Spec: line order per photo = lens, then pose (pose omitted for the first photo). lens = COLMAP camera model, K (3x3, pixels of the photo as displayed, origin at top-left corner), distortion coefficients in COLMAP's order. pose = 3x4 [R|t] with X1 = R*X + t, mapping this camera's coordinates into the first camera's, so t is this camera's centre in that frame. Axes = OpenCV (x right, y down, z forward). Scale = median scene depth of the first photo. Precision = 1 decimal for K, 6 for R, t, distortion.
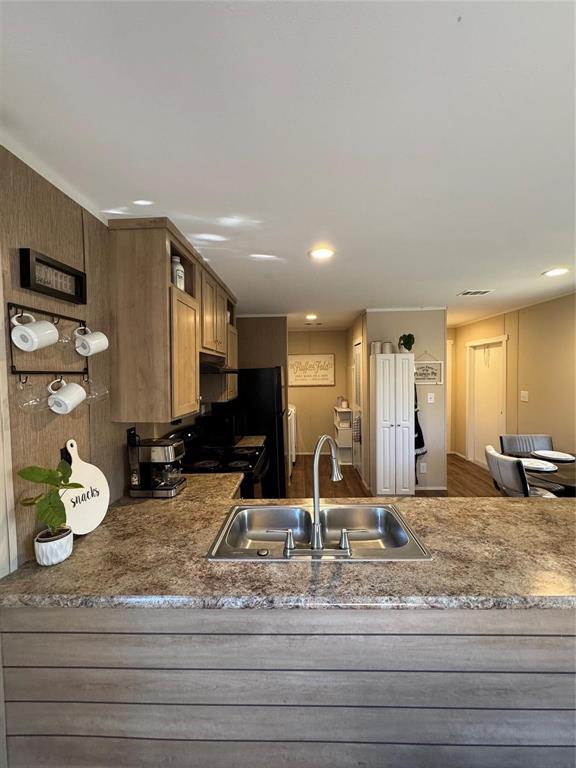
lens RADIAL K [[308.7, 0, 288.9], [0, 308.7, 382.5], [0, 0, 1]] dist [-0.004514, -0.000242]
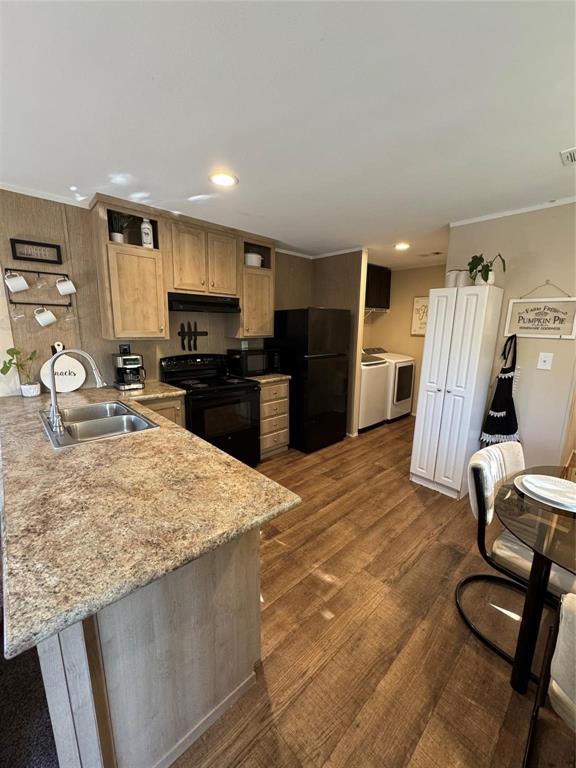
lens RADIAL K [[308.7, 0, 286.9], [0, 308.7, 384.3], [0, 0, 1]] dist [-0.004514, -0.000242]
pose [[0.703785, 0.162252, -0.691636, 1.428015], [-0.049048, 0.982344, 0.180539, 0.030635], [0.708717, -0.093137, 0.699318, 0.593541]]
